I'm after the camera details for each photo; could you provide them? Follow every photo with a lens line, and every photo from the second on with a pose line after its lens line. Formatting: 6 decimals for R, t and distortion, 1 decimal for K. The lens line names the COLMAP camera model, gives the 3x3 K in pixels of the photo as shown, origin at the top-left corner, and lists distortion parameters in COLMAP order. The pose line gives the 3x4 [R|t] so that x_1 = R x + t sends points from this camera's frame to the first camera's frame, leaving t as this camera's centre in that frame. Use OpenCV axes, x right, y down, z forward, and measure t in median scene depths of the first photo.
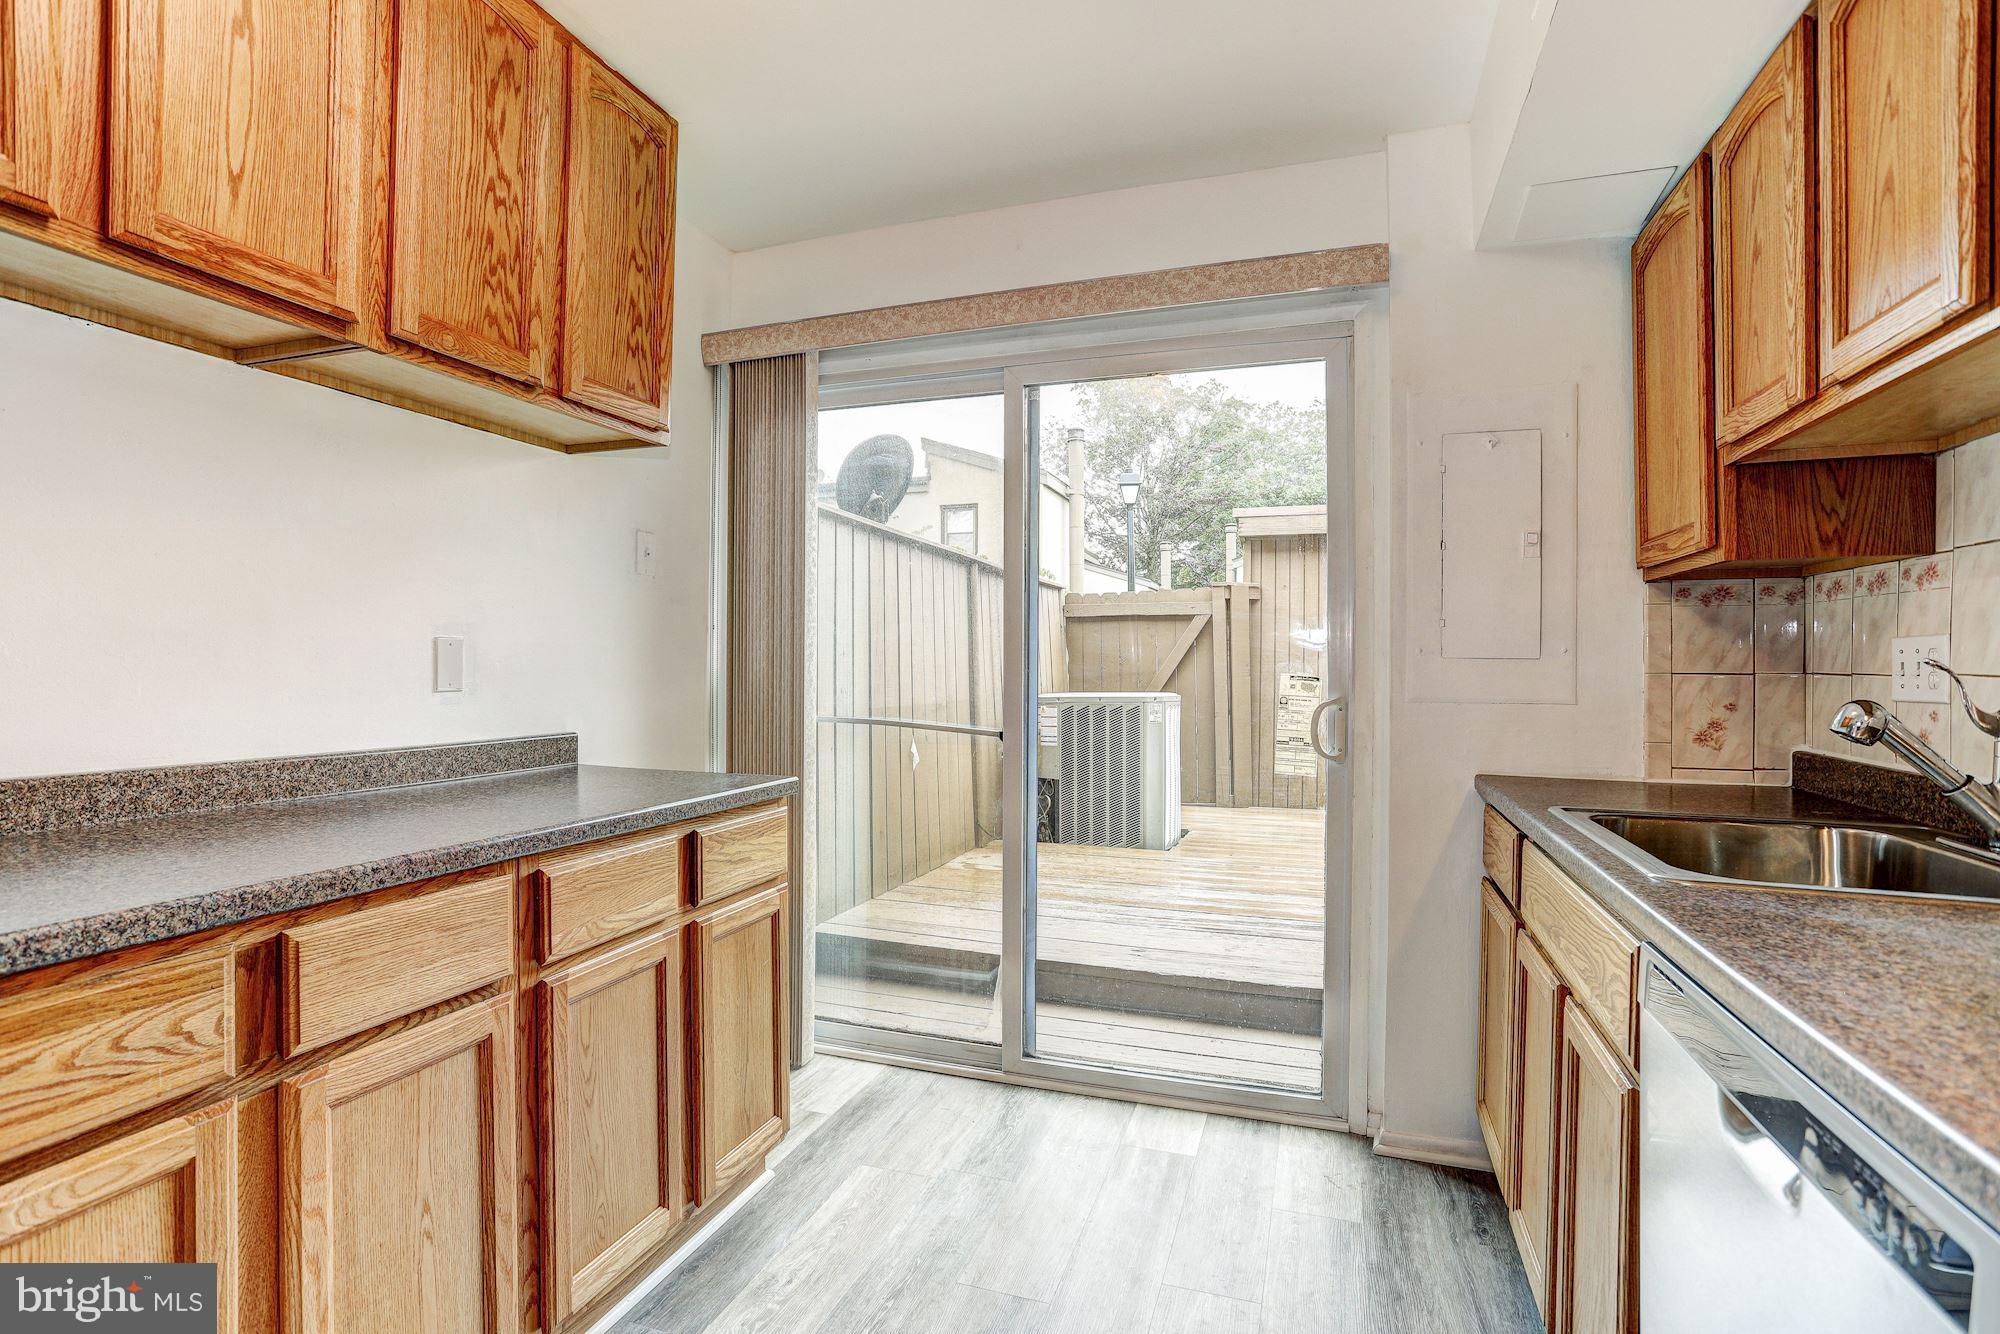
lens RADIAL K [[960.7, 0, 991.9], [0, 960.7, 662.6], [0, 0, 1]] dist [-0.071101, 0.035002]
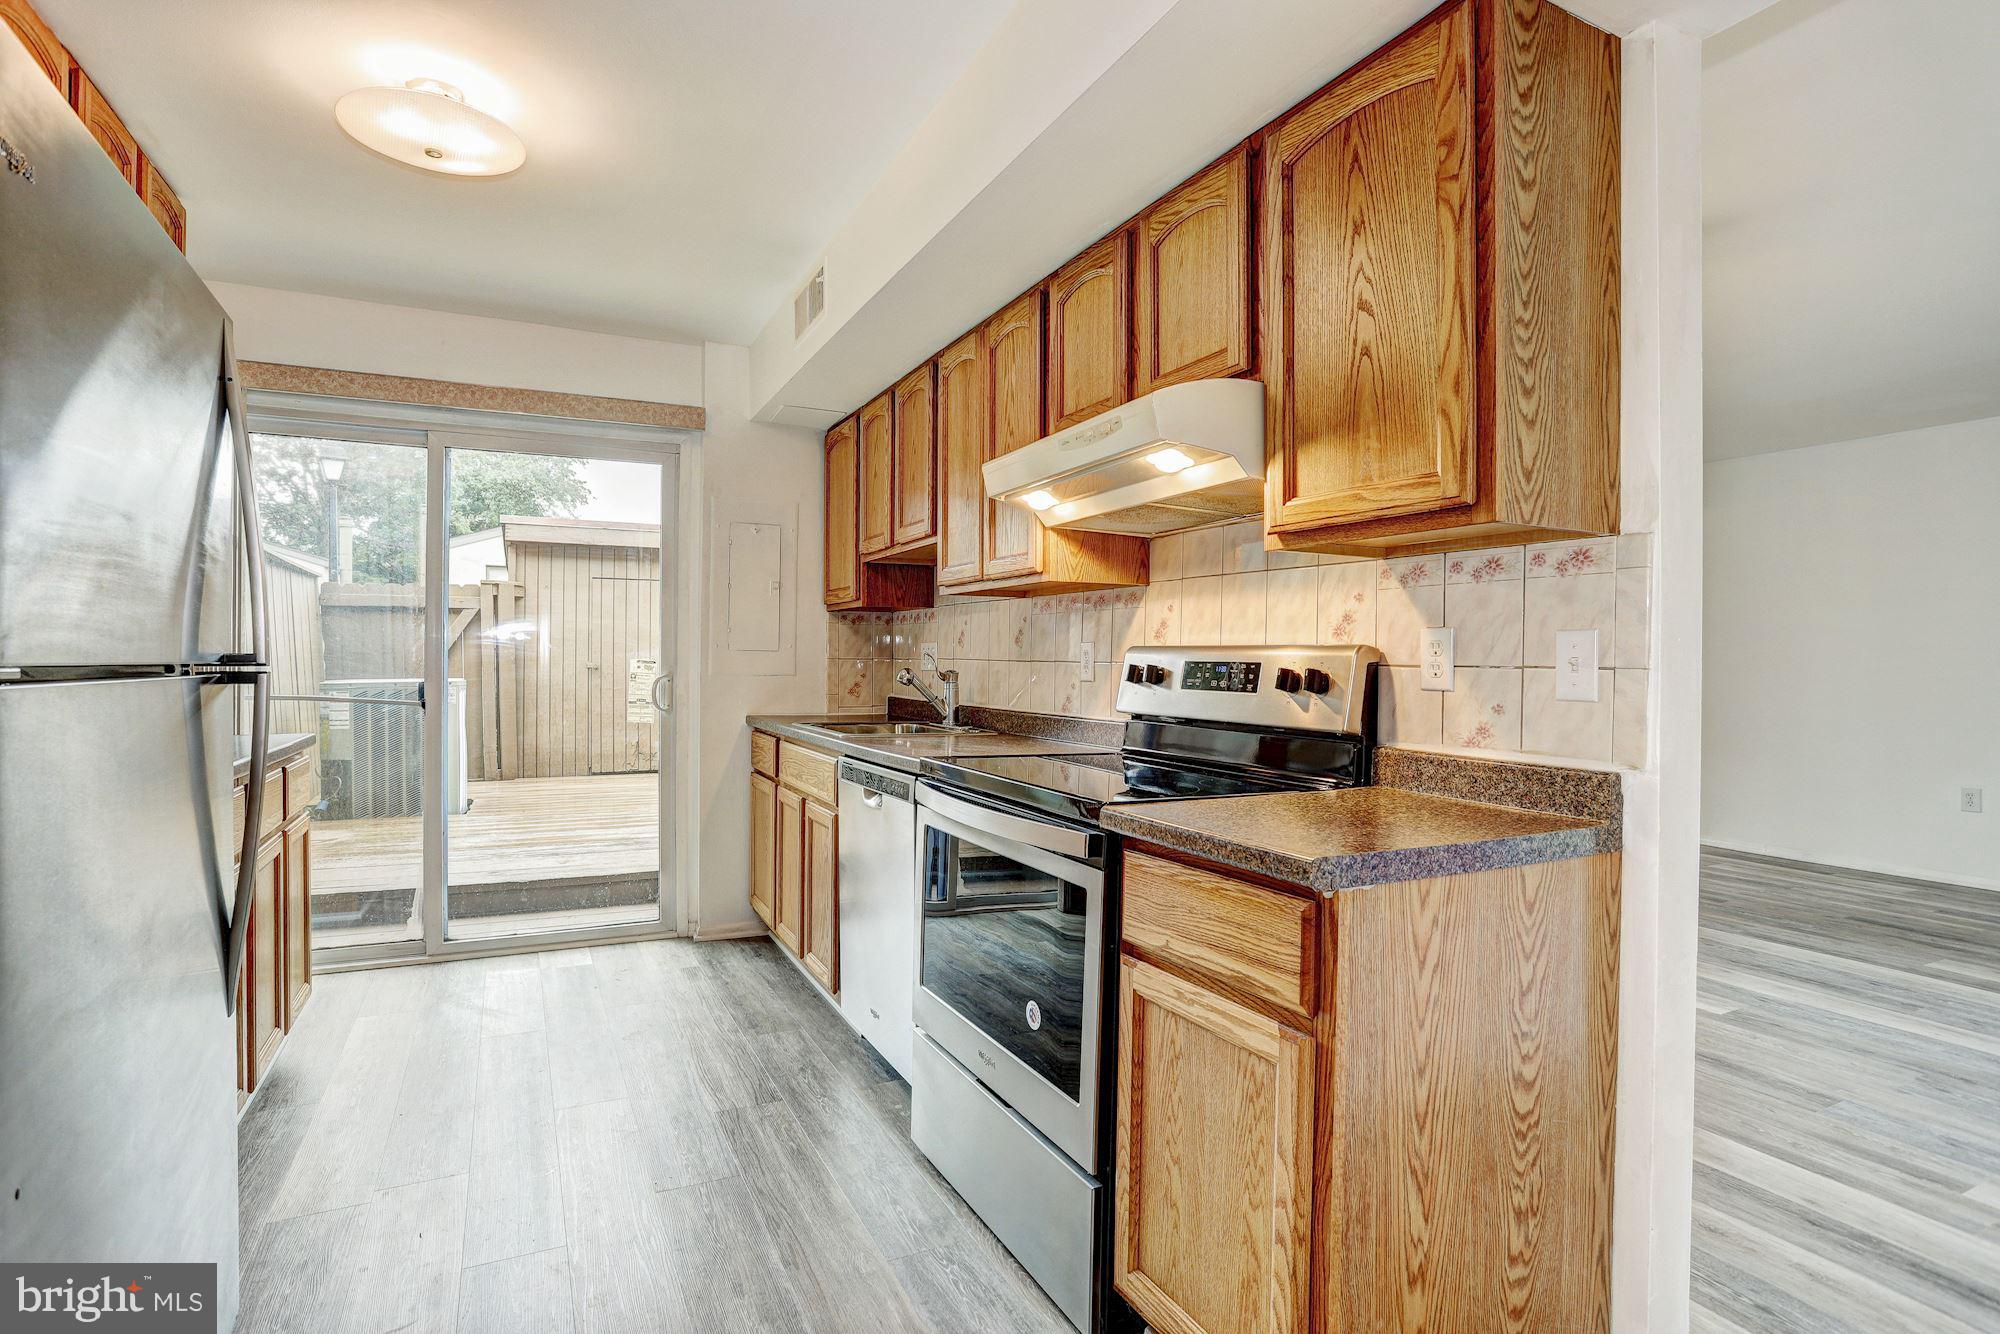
lens RADIAL K [[960.7, 0, 991.9], [0, 960.7, 662.6], [0, 0, 1]] dist [-0.071101, 0.035002]
pose [[0.691068, -0.001666, 0.722788, -0.475066], [-0.005586, 0.999955, 0.007646, 0.002256], [-0.722768, -0.009321, 0.691028, -0.586354]]
